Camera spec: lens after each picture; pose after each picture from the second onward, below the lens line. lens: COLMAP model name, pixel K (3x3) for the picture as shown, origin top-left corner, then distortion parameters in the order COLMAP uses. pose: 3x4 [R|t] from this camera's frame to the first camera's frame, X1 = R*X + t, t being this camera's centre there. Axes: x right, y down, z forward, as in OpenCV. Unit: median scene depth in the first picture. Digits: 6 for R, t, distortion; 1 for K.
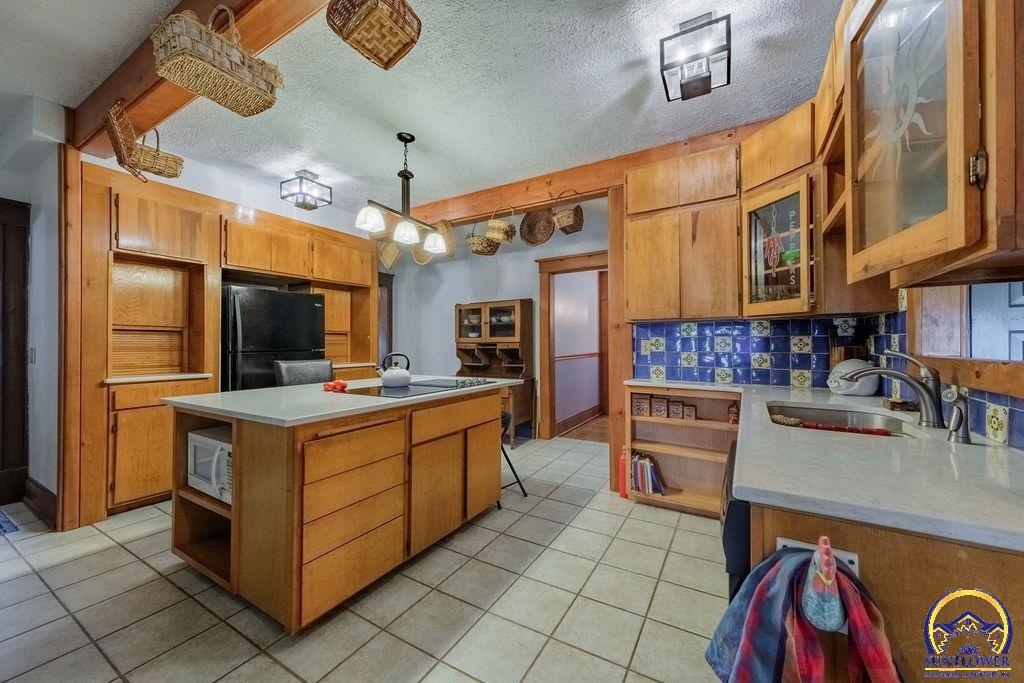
lens RADIAL K [[387.3, 0, 512.0], [0, 387.3, 341.5], [0, 0, 1]] dist [-0.000280, -0.000017]
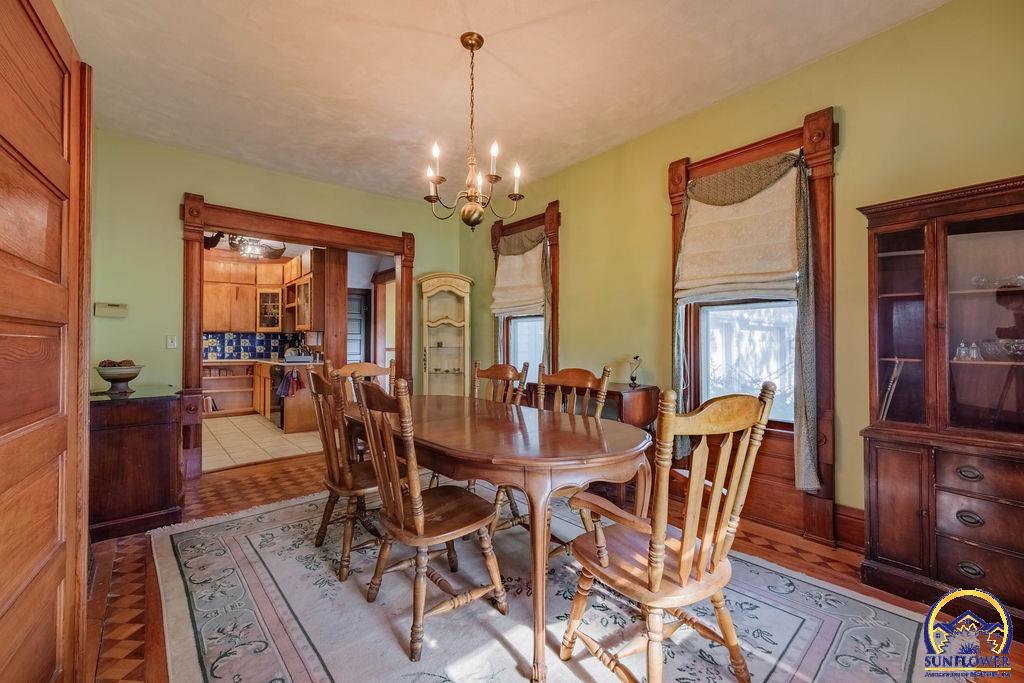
lens RADIAL K [[431.2, 0, 512.0], [0, 431.2, 341.5], [0, 0, 1]] dist [0.001064, 0.000058]
pose [[0.317271, 0.004305, 0.948325, -1.539505], [-0.014973, 0.999888, 0.000470, -0.026326], [-0.948217, -0.014348, 0.317300, -1.480436]]
